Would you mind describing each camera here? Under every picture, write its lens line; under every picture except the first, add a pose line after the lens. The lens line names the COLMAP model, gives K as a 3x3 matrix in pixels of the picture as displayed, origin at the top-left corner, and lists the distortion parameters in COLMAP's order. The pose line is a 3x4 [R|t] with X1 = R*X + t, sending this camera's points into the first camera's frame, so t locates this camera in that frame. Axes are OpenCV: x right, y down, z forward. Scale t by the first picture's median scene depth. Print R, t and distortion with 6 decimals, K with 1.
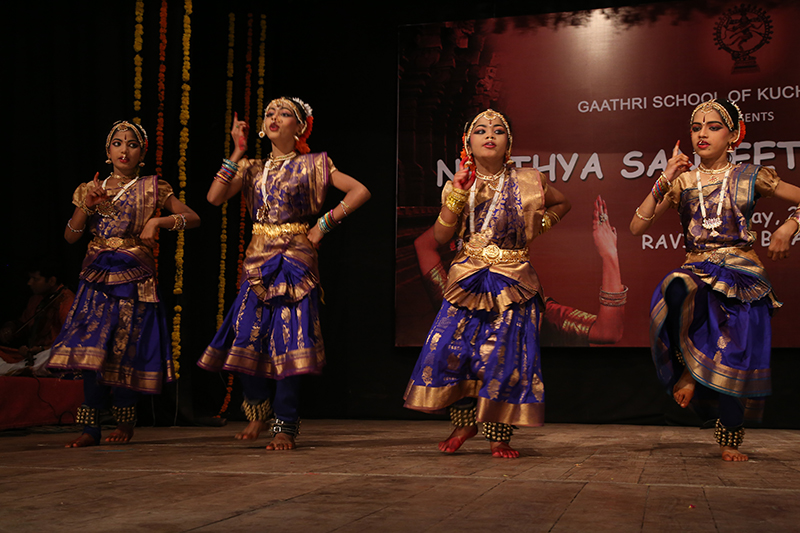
lens RADIAL K [[1005.0, 0, 398.5], [0, 1005.0, 265.8], [0, 0, 1]] dist [0.133173, 0.000000]
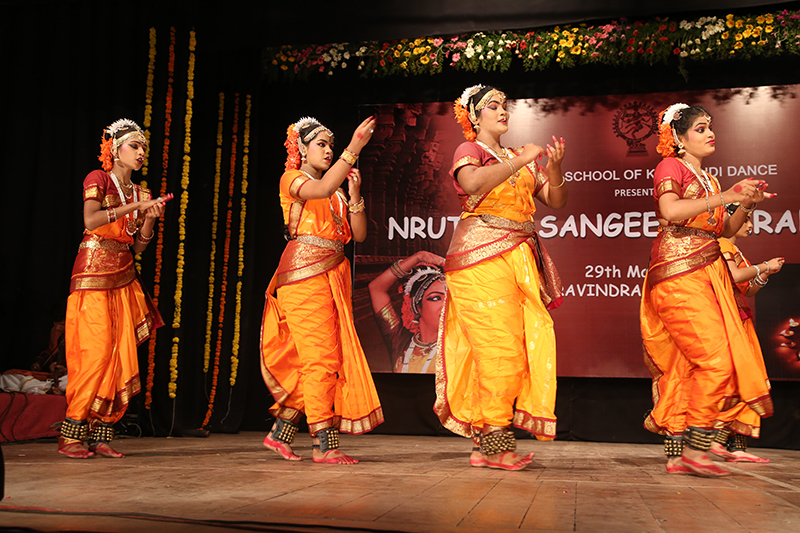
lens RADIAL K [[919.1, 0, 390.6], [0, 919.1, 265.8], [0, 0, 1]] dist [0.080629, 0.000000]
pose [[0.998423, 0.022773, 0.051306, -0.015699], [-0.021338, 0.999370, -0.028351, -0.016836], [-0.051919, 0.027212, 0.998280, -0.102950]]
